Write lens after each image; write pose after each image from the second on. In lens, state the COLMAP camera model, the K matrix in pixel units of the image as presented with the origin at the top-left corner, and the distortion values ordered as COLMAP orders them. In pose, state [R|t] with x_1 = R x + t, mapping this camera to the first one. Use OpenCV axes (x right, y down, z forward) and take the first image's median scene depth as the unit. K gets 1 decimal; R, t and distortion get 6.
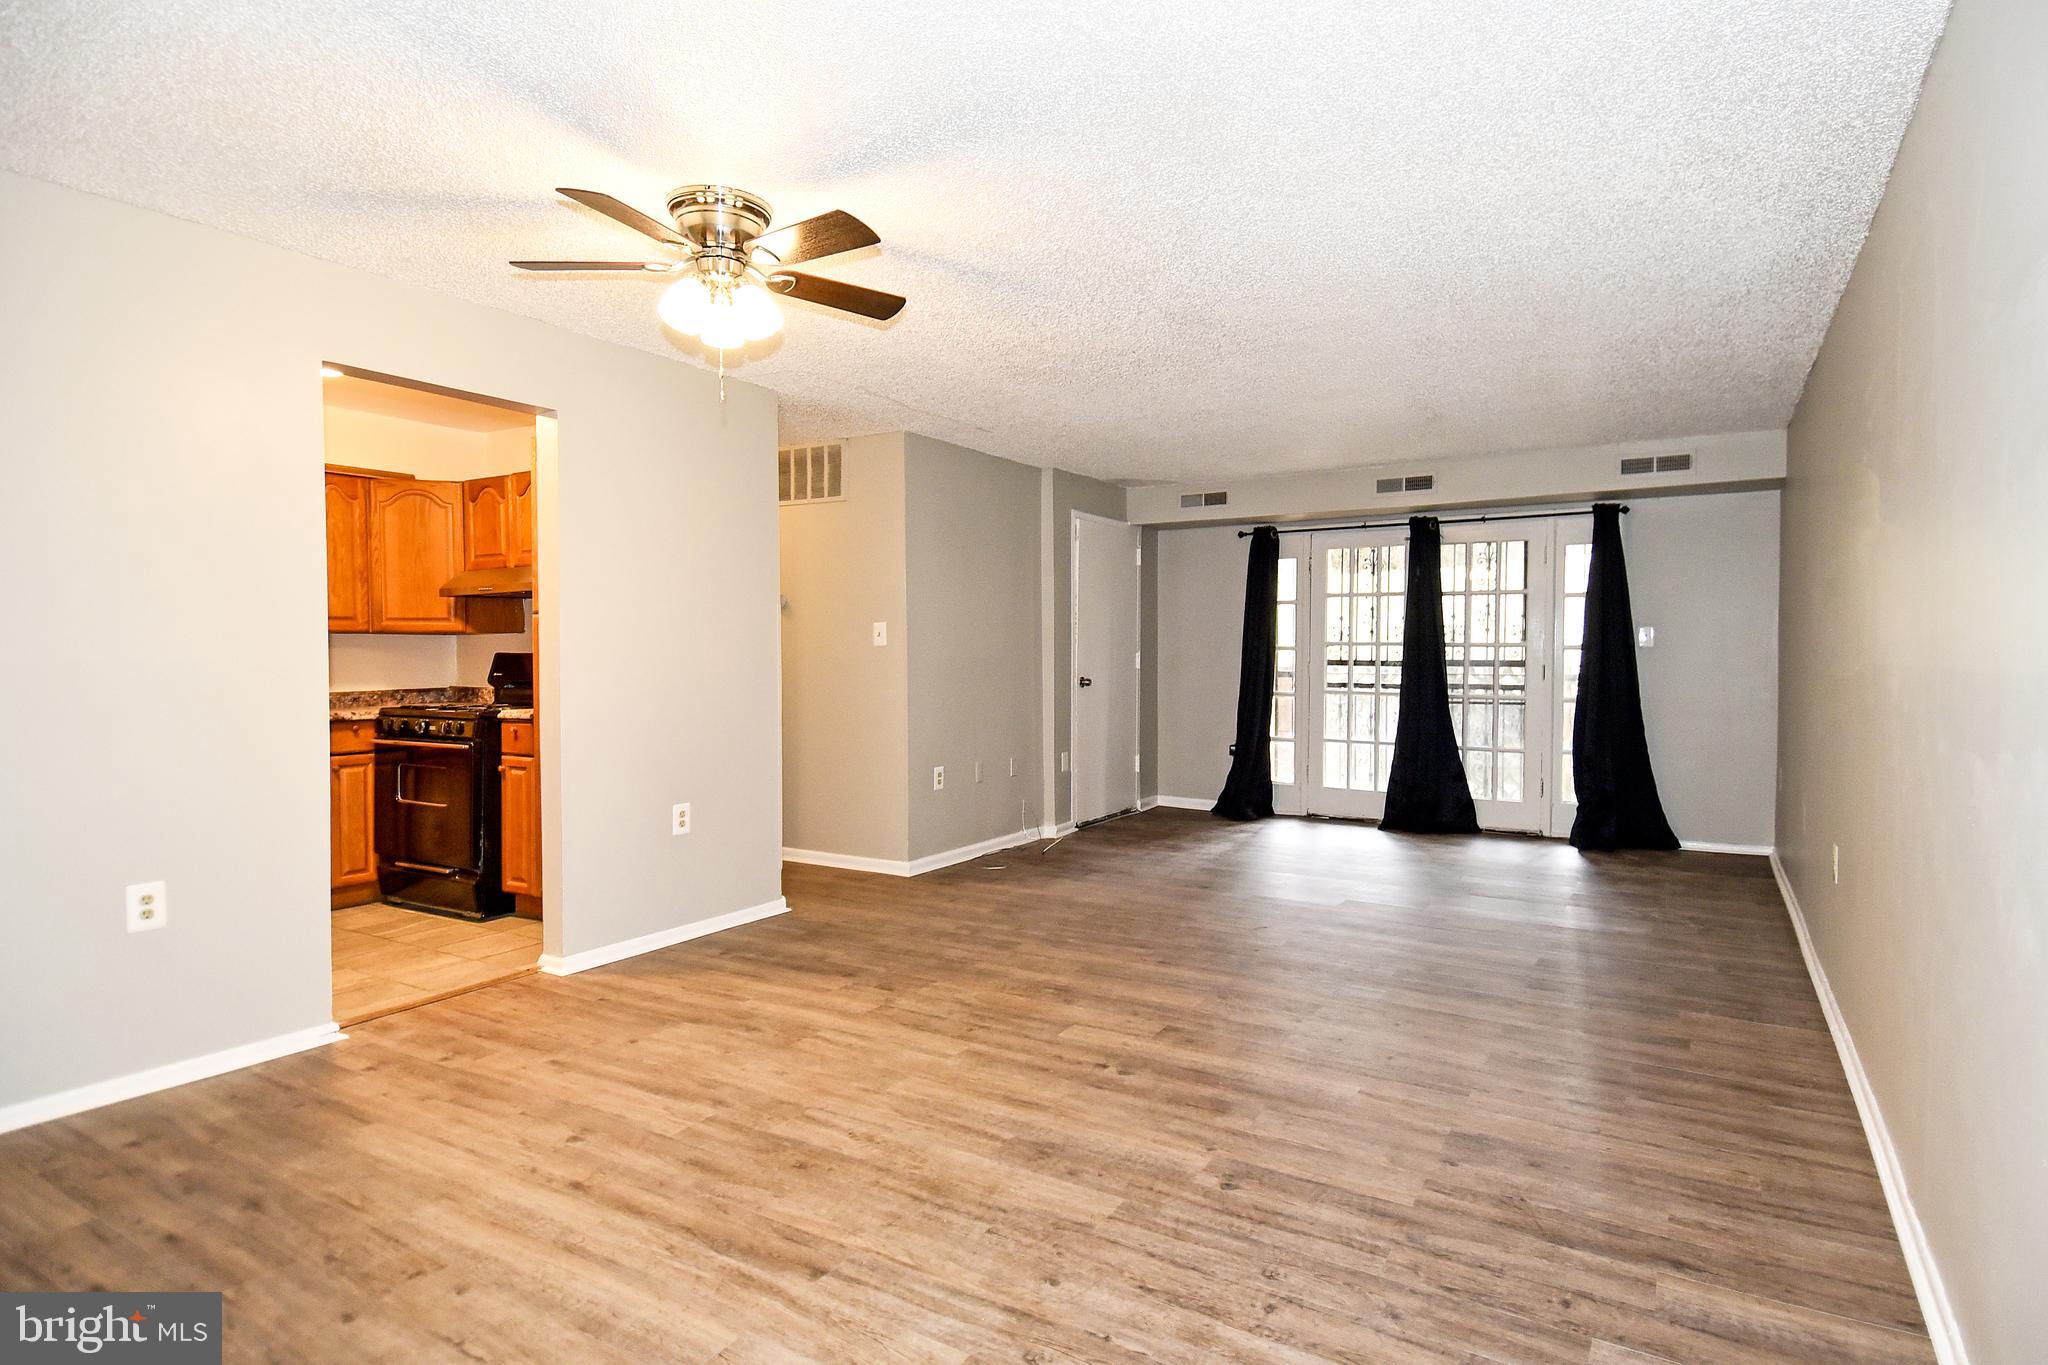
lens RADIAL K [[1088.2, 0, 1062.0], [0, 1088.2, 688.7], [0, 0, 1]] dist [0.039318, -0.042063]
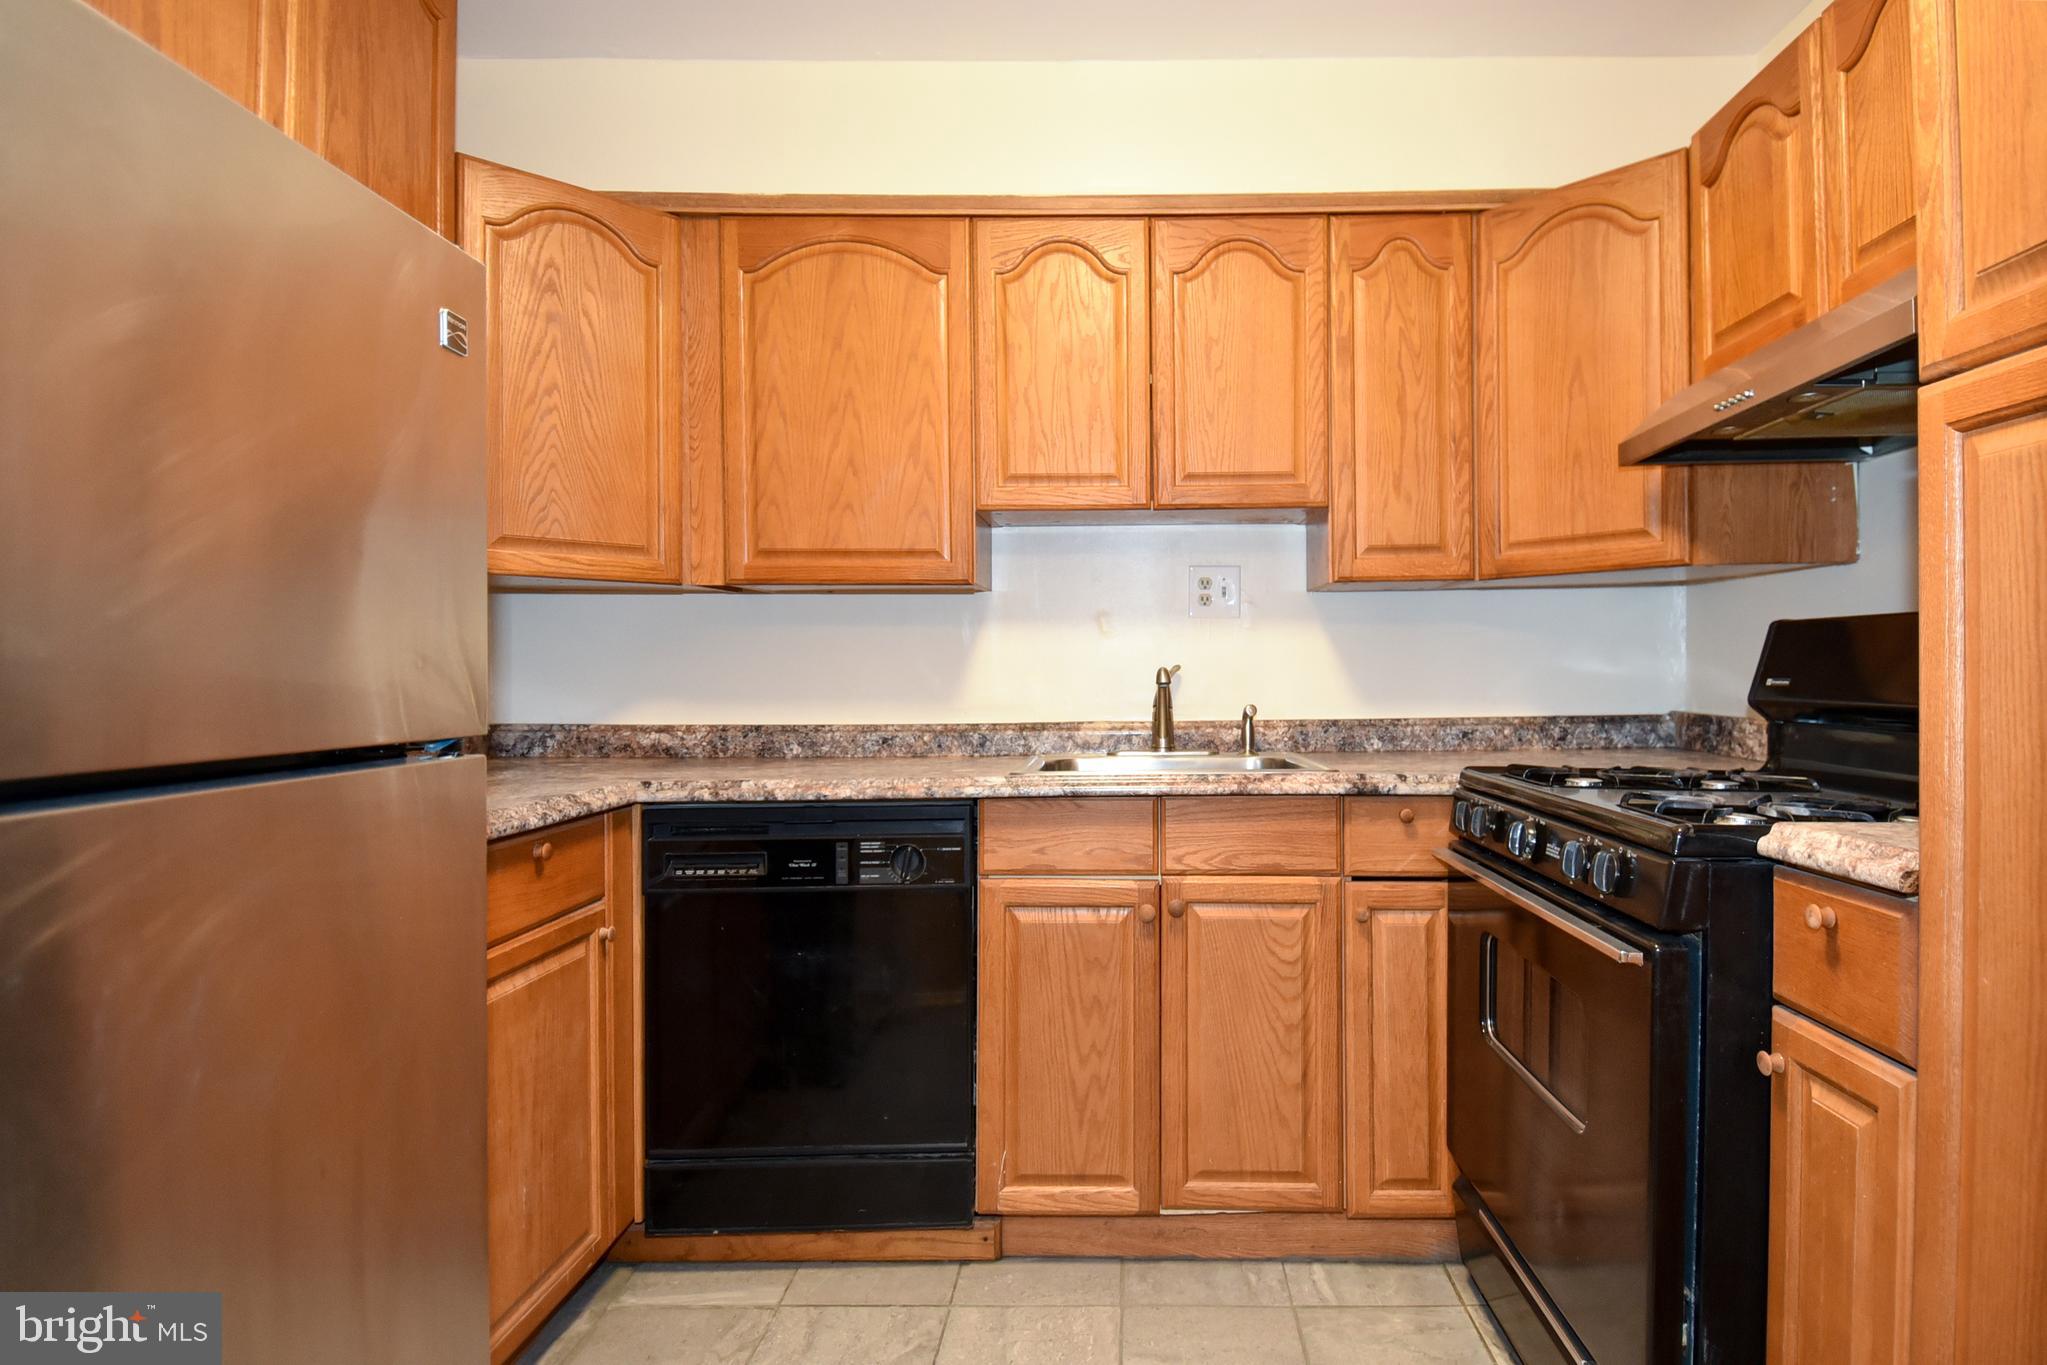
lens RADIAL K [[1087.7, 0, 1173.5], [0, 1087.7, 658.2], [0, 0, 1]] dist [0.039318, -0.042063]
pose [[0.542204, -0.005673, -0.840228, -0.299441], [-0.032587, 0.999083, -0.027775, -0.004944], [0.839615, 0.042440, 0.541521, 0.596047]]
